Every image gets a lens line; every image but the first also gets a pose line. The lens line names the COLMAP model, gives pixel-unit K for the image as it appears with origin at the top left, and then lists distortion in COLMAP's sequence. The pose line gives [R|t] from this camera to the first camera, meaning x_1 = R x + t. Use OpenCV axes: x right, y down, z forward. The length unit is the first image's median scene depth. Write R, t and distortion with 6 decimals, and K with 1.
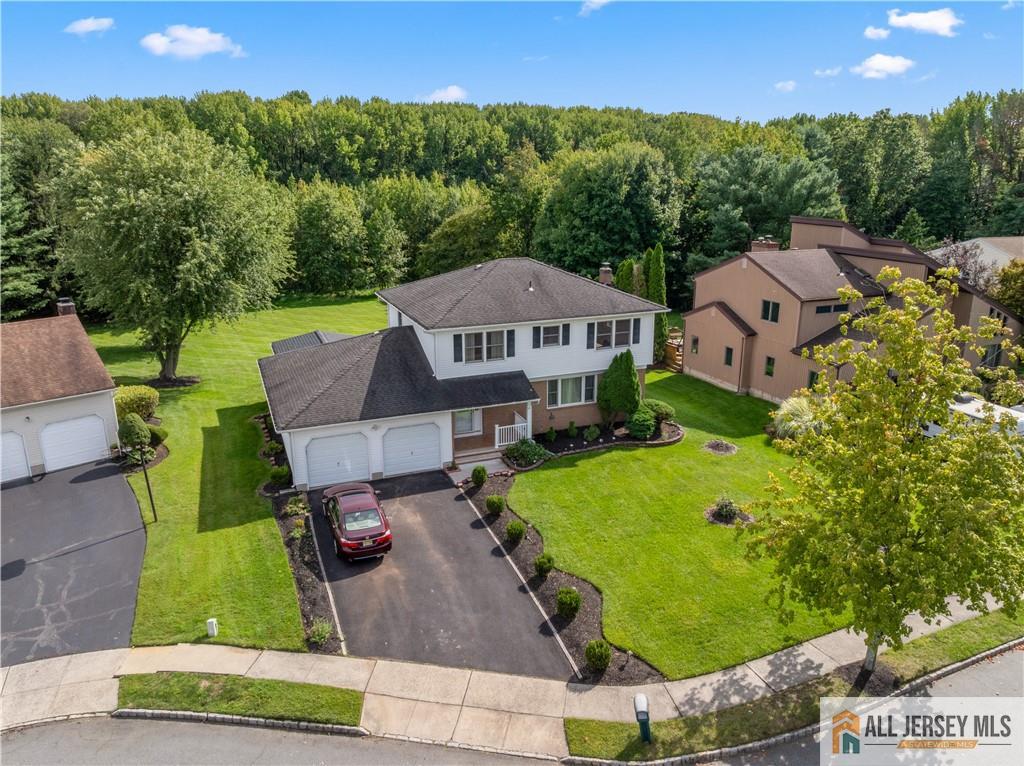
lens RADIAL K [[722.4, 0, 514.4], [0, 722.4, 380.2], [0, 0, 1]] dist [-0.041530, -0.001243]
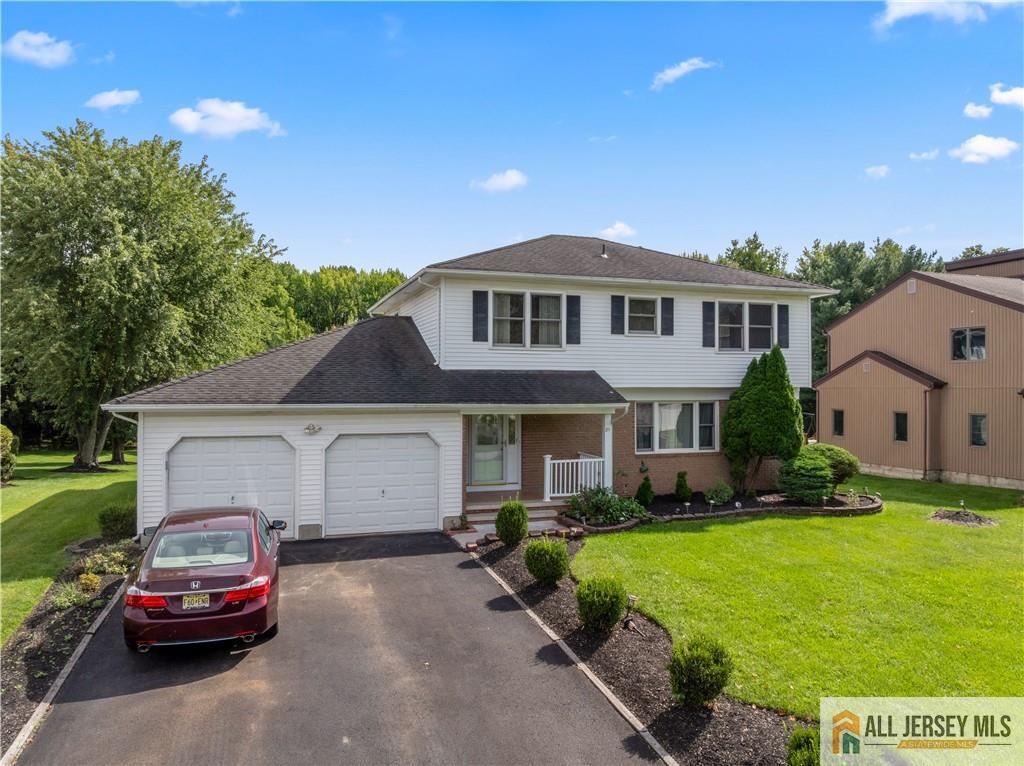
lens RADIAL K [[724.9, 0, 508.7], [0, 724.9, 384.0], [0, 0, 1]] dist [-0.045643, -0.002536]
pose [[0.997525, 0.003075, -0.070251, -0.015657], [-0.022647, 0.959860, -0.279565, 0.158645], [0.066572, 0.280464, 0.957553, 0.459794]]
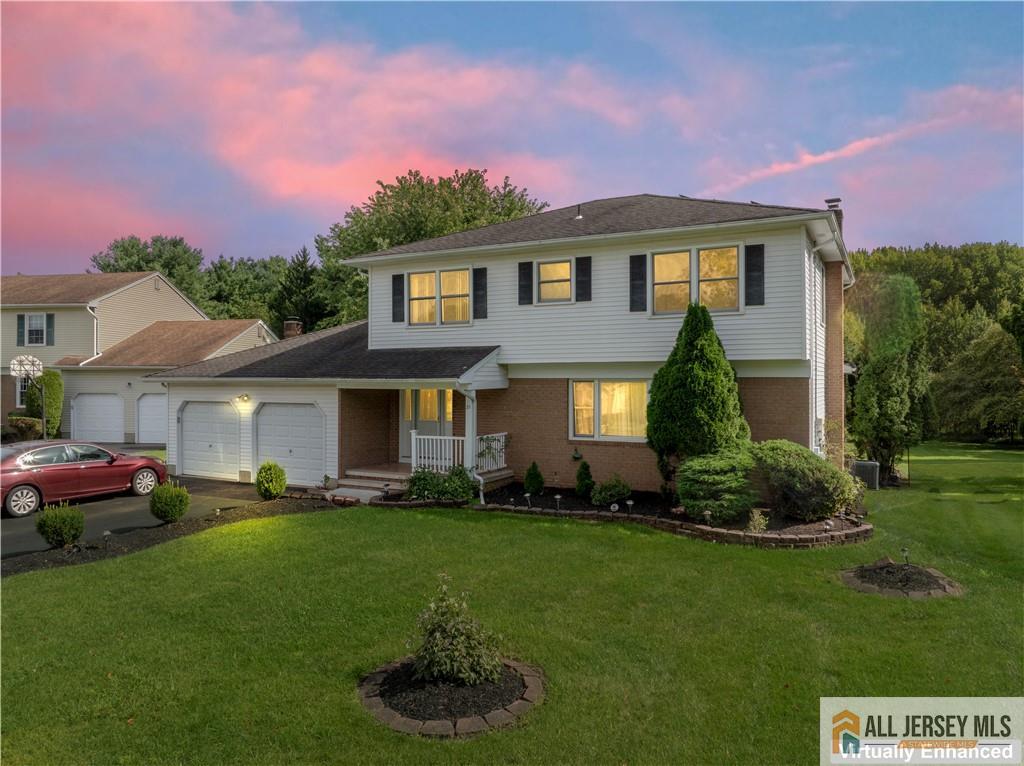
lens RADIAL K [[722.4, 0, 514.4], [0, 722.4, 380.2], [0, 0, 1]] dist [-0.041530, -0.001243]
pose [[0.644429, 0.000251, -0.764664, 0.429941], [-0.213229, 0.960393, -0.179386, 0.105012], [0.734333, 0.278650, 0.618958, 0.694516]]
